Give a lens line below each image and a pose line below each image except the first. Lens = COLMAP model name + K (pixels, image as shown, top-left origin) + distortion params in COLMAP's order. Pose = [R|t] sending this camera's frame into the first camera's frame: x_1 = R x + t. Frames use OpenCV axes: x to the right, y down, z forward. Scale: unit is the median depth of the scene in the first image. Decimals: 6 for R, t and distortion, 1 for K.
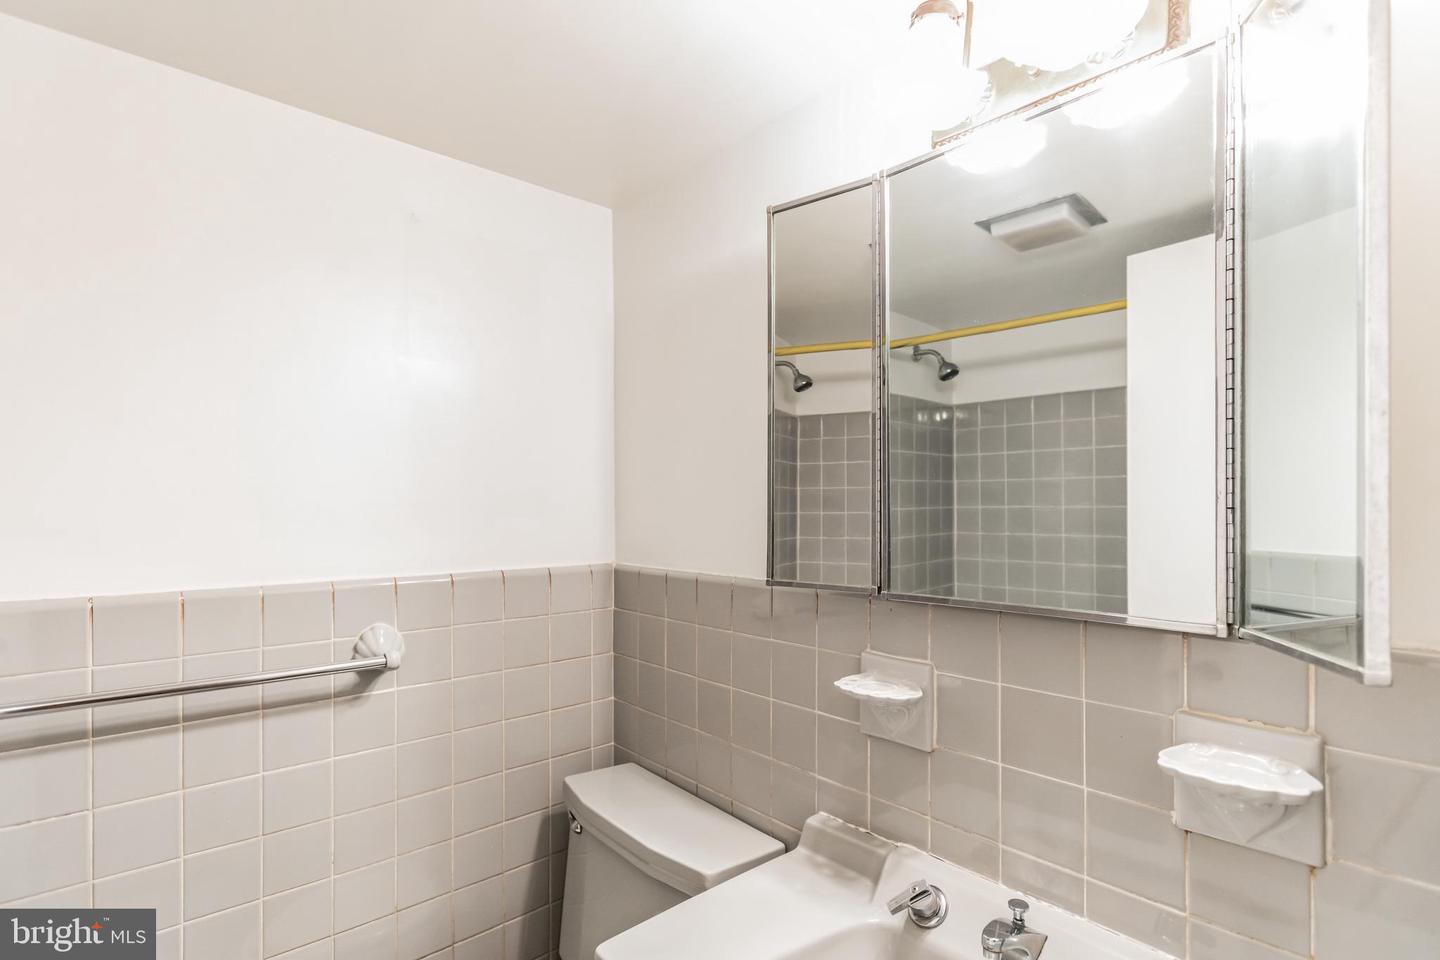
lens RADIAL K [[670.0, 0, 716.3], [0, 670.0, 494.5], [0, 0, 1]] dist [-0.001880, 0.000057]
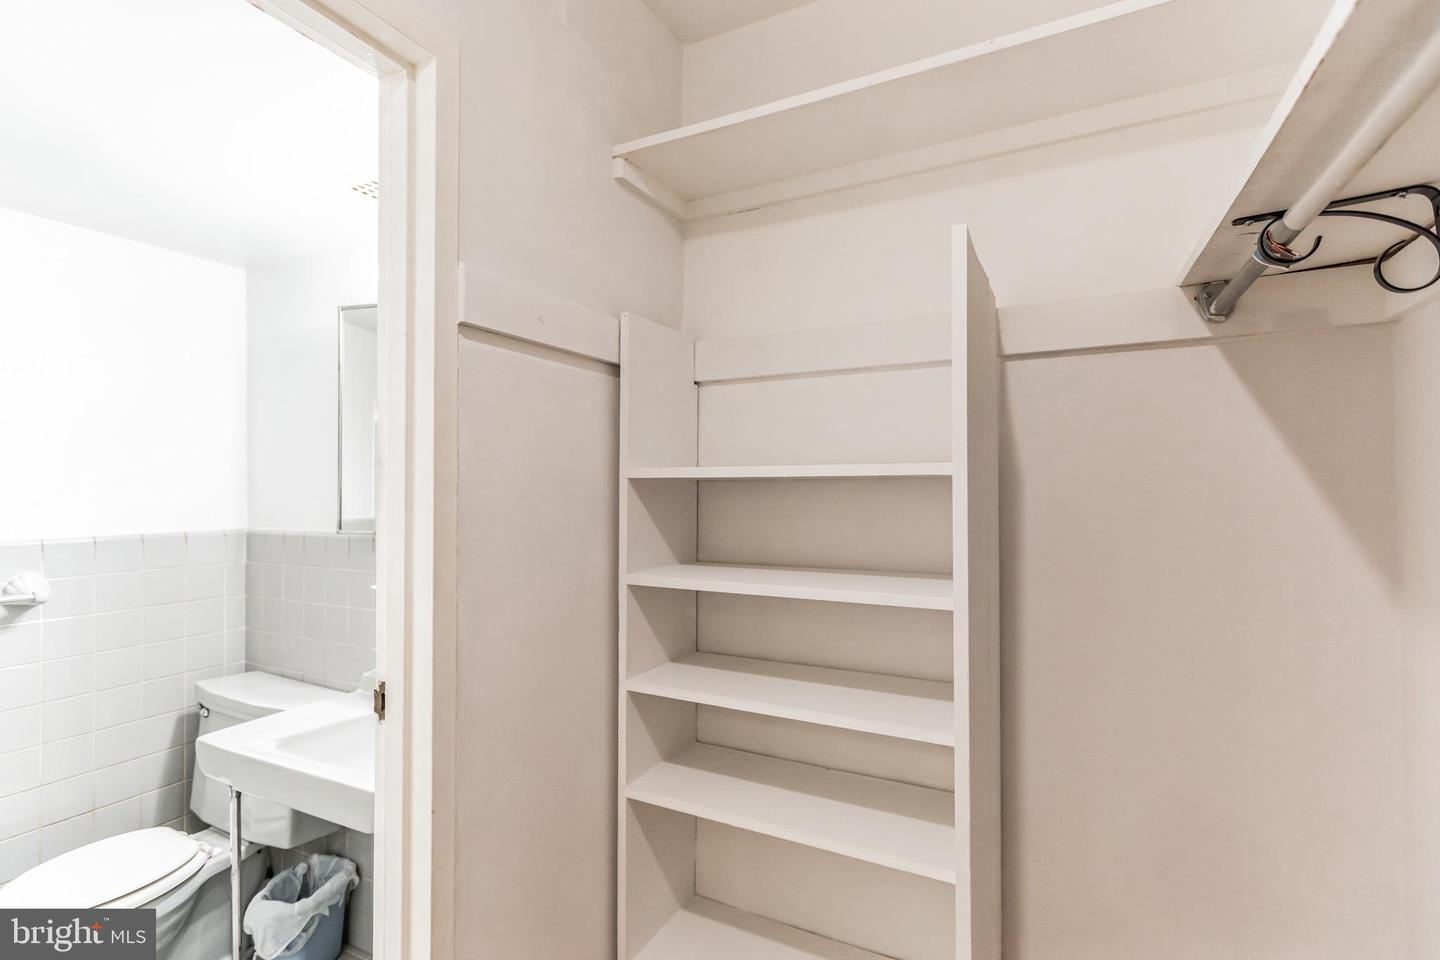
lens RADIAL K [[669.7, 0, 719.1], [0, 669.7, 473.3], [0, 0, 1]] dist [-0.001813, 0.000058]
pose [[0.931593, 0.005435, 0.363463, 0.298206], [-0.004794, 0.999985, -0.002665, -0.012263], [-0.363472, 0.000740, 0.931605, -0.740603]]
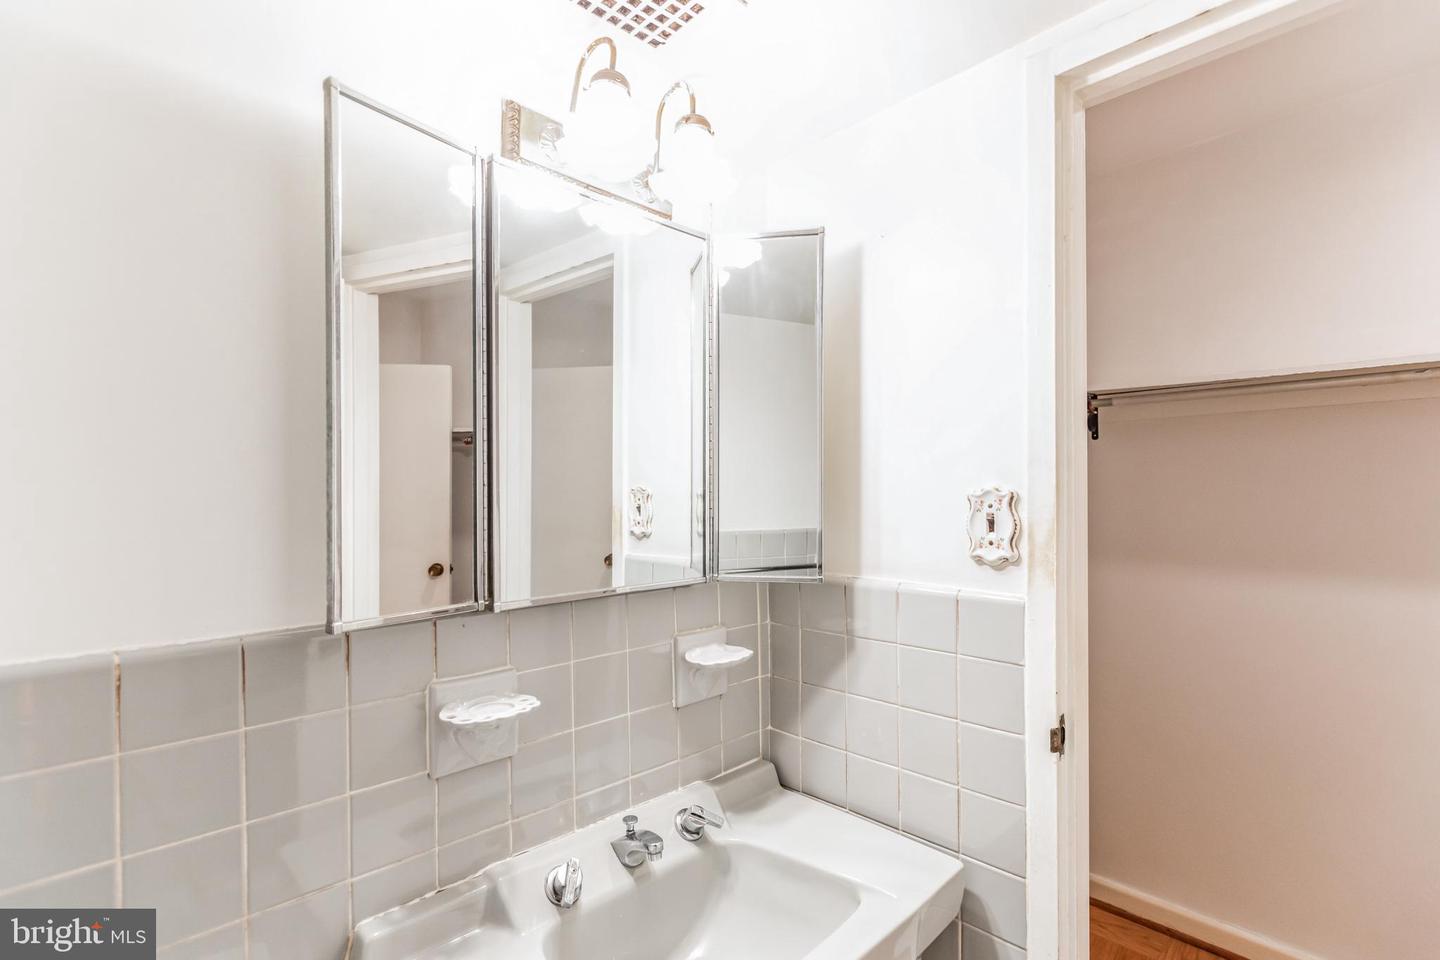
lens RADIAL K [[670.0, 0, 716.3], [0, 670.0, 494.5], [0, 0, 1]] dist [-0.001880, 0.000057]
pose [[-0.037723, 0.005289, 0.999274, -0.538392], [-0.009758, 0.999936, -0.005661, -0.003015], [-0.999241, -0.009965, -0.037669, 0.567008]]
